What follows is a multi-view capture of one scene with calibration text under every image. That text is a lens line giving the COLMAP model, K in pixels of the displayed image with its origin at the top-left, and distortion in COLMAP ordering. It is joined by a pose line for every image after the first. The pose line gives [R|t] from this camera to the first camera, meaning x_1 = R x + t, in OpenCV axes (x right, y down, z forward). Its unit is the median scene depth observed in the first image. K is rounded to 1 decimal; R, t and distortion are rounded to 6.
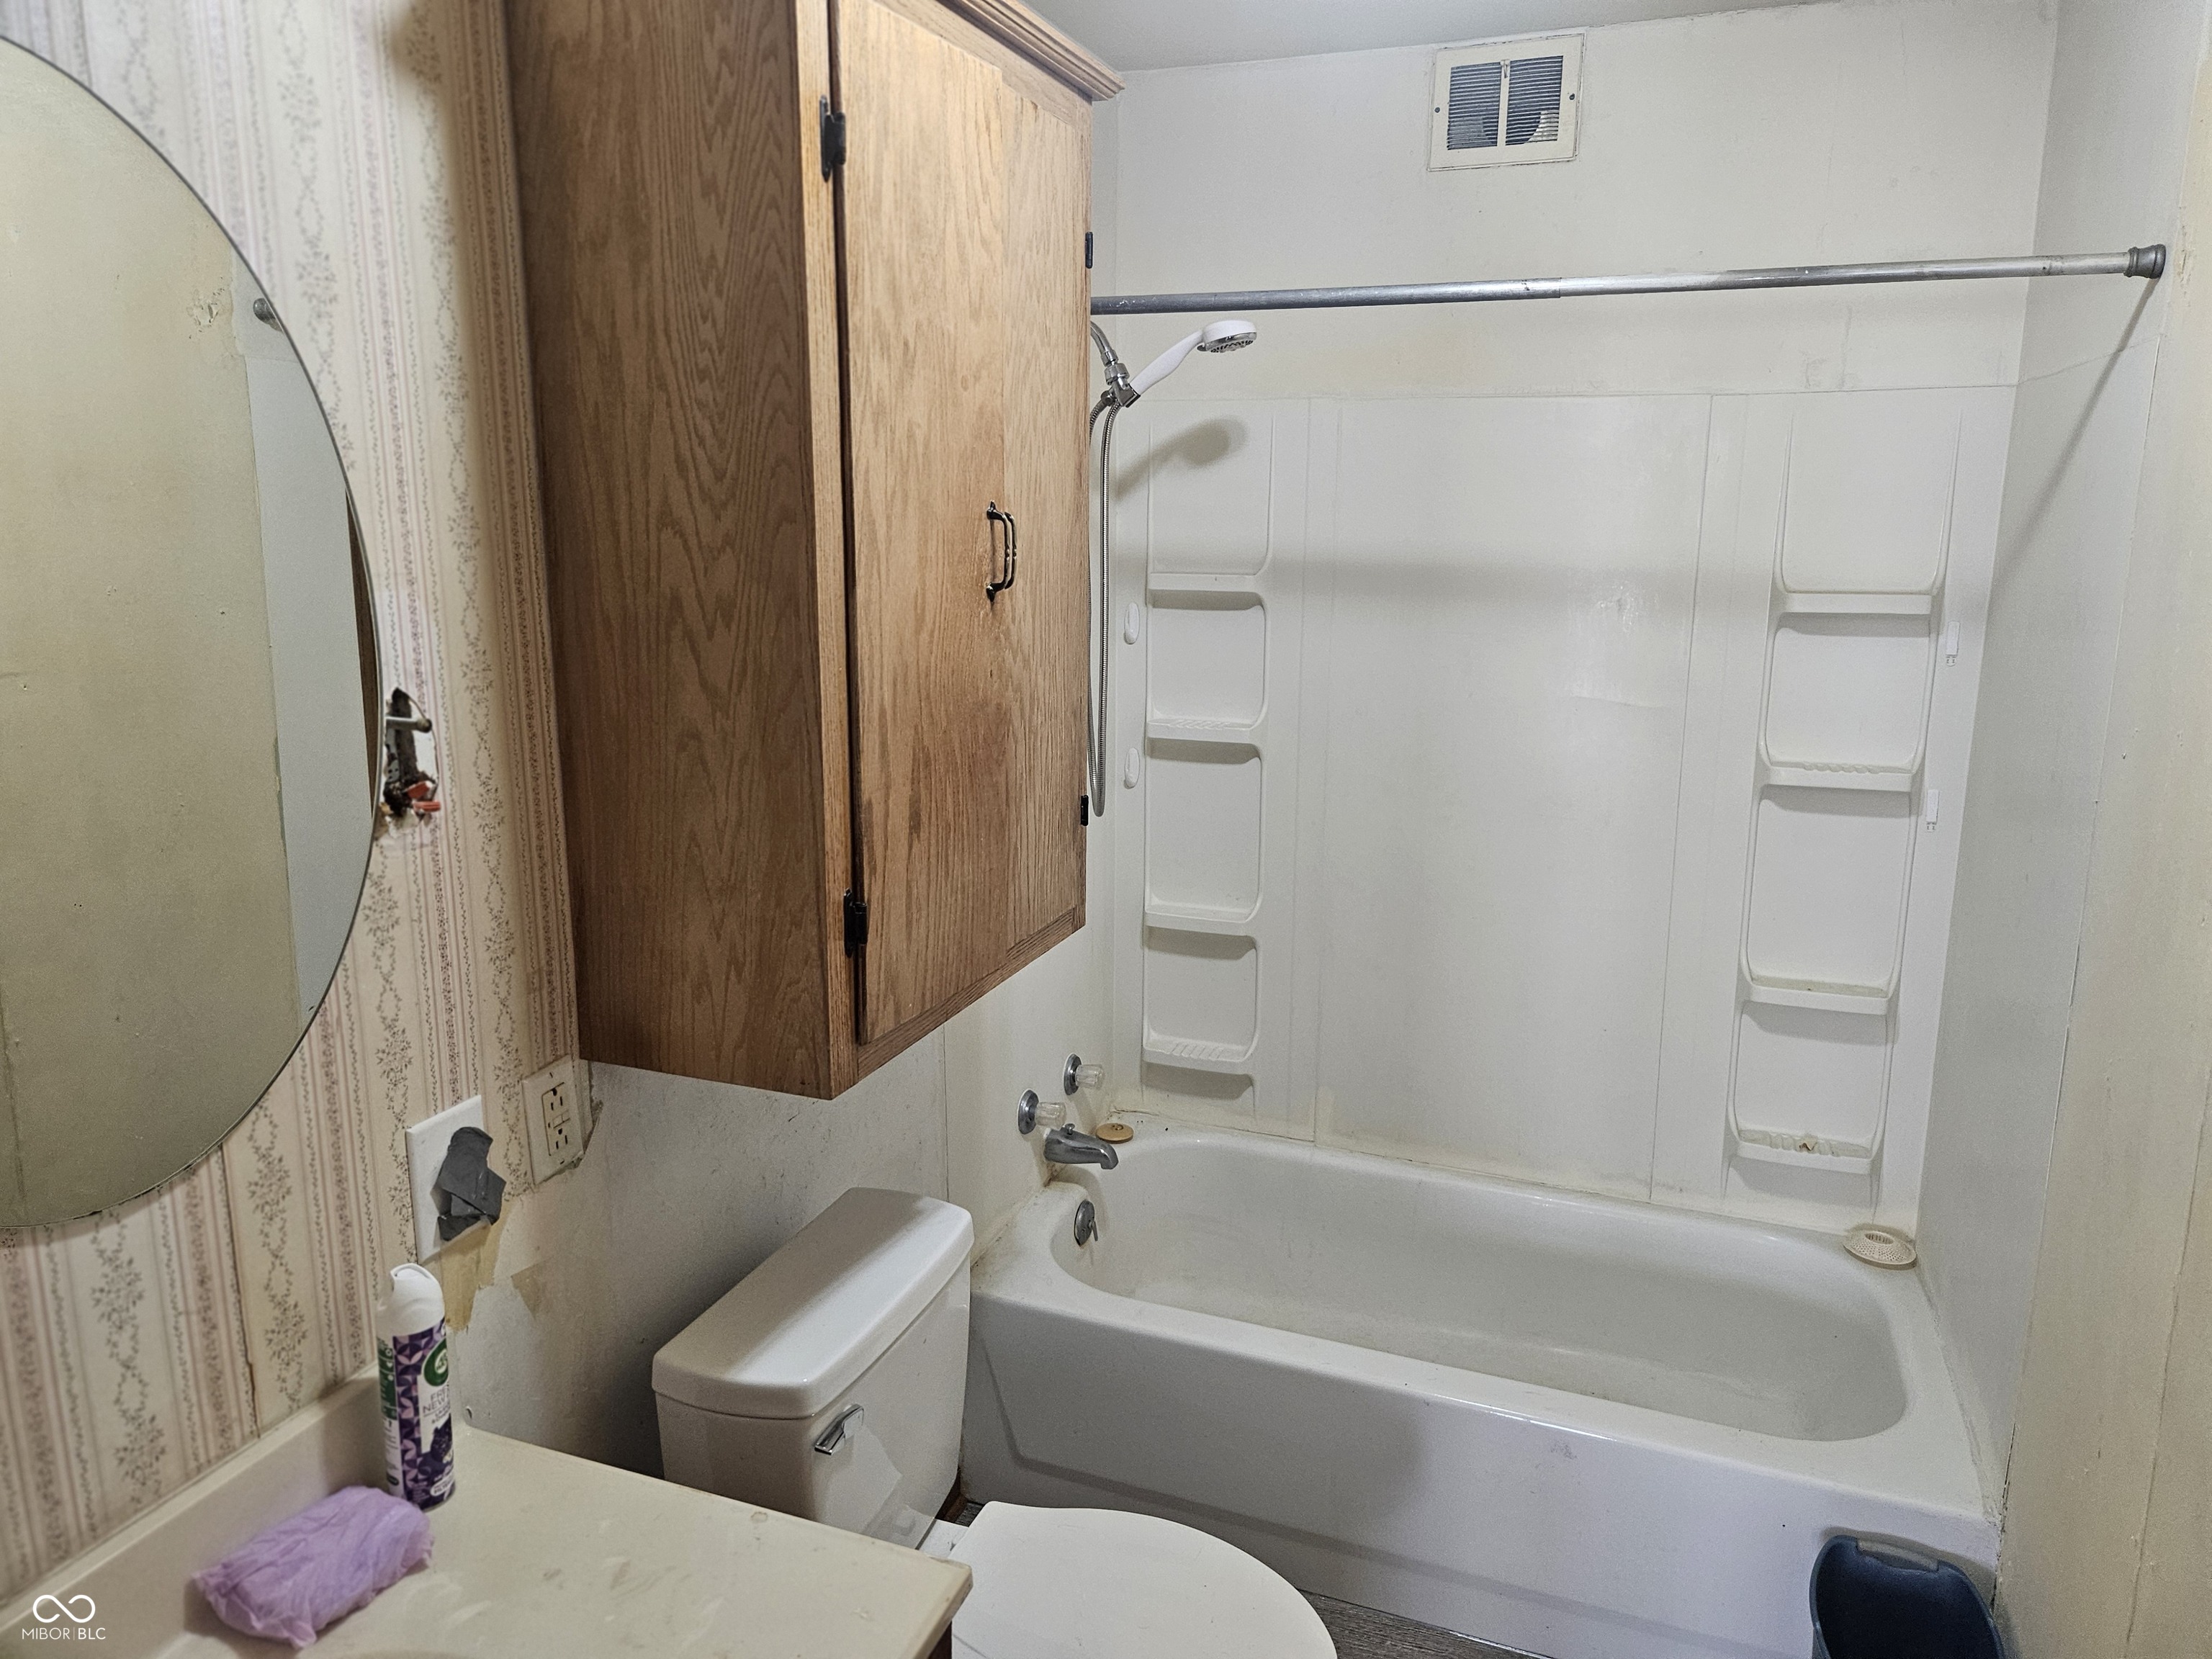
lens RADIAL K [[1476.9, 0, 1112.8], [0, 1476.9, 835.3], [0, 0, 1]] dist [0.071879, -0.061941]
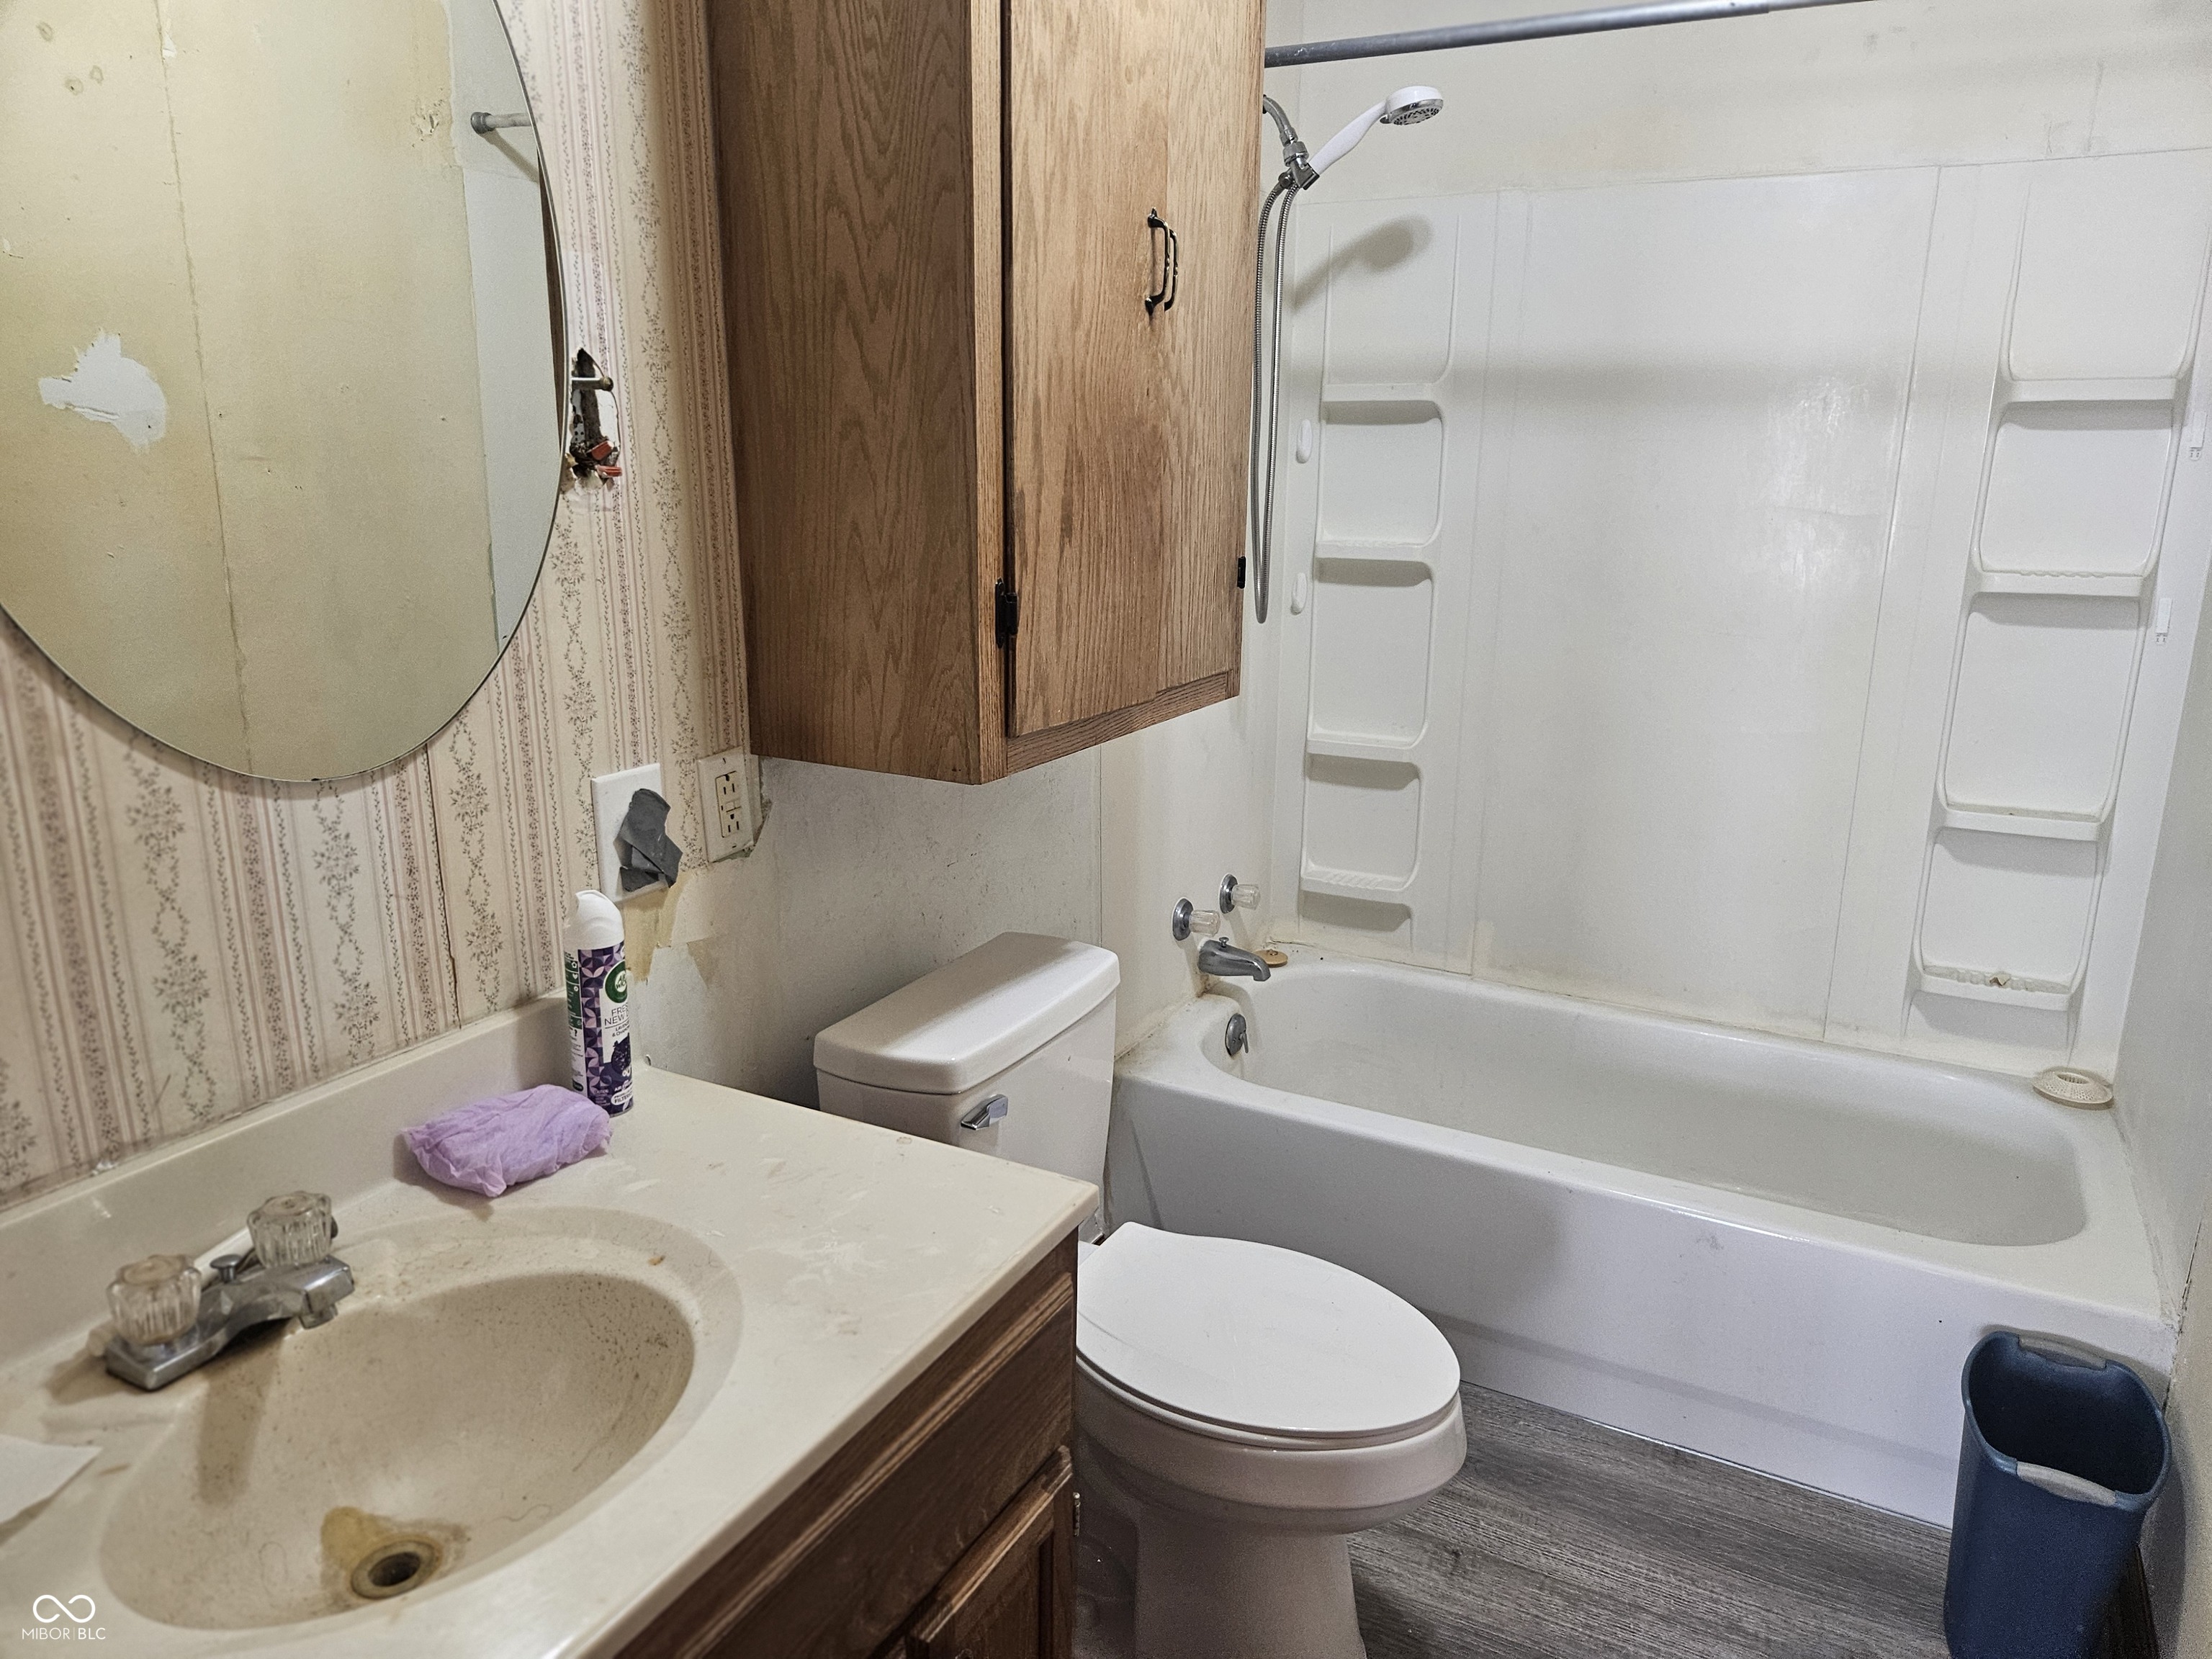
lens RADIAL K [[1470.0, 0, 1114.4], [0, 1470.0, 824.5], [0, 0, 1]] dist [0.077087, -0.064675]
pose [[0.992674, 0.034389, -0.115828, 0.024051], [-0.028045, 0.998039, 0.055965, 0.143511], [0.117525, -0.052307, 0.991691, -0.014041]]
